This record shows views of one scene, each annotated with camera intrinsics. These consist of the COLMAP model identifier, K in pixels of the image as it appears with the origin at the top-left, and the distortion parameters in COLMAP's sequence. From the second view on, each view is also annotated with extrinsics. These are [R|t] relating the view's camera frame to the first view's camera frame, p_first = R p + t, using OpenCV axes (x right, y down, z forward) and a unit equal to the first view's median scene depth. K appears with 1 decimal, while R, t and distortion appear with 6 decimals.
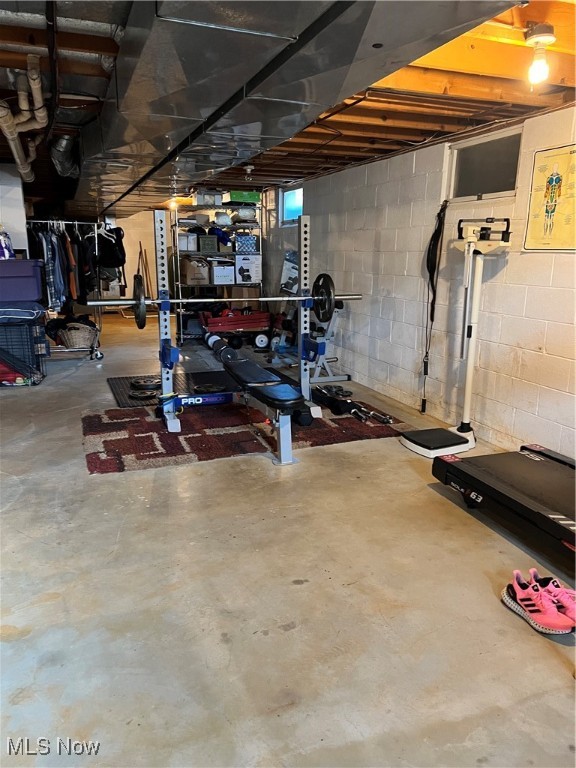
lens RADIAL K [[576.2, 0, 288.0], [0, 576.2, 385.0], [0, 0, 1]] dist [0.005233, 0.000445]
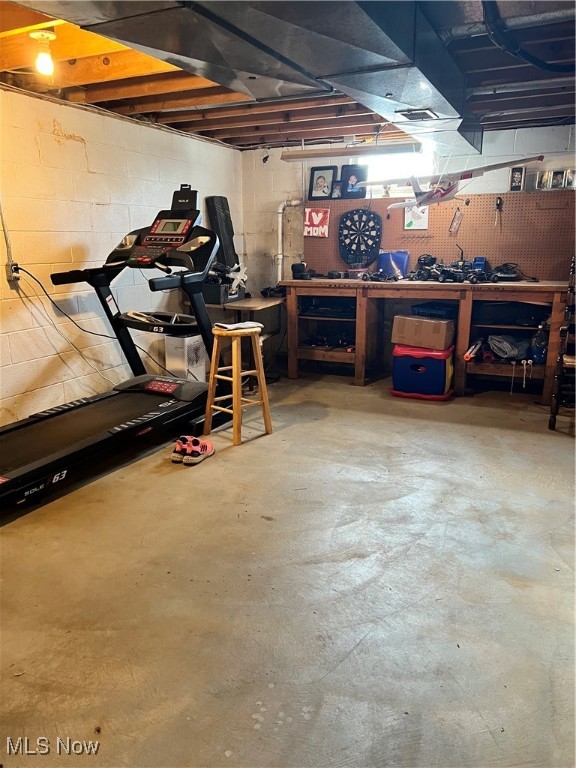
lens RADIAL K [[576.2, 0, 287.5], [0, 576.2, 383.5], [0, 0, 1]] dist [0.005233, 0.000445]
pose [[-0.700796, -0.184459, 0.689101, -0.667483], [0.149204, 0.906724, 0.394449, -0.314985], [-0.697584, 0.379245, -0.607906, 1.387684]]
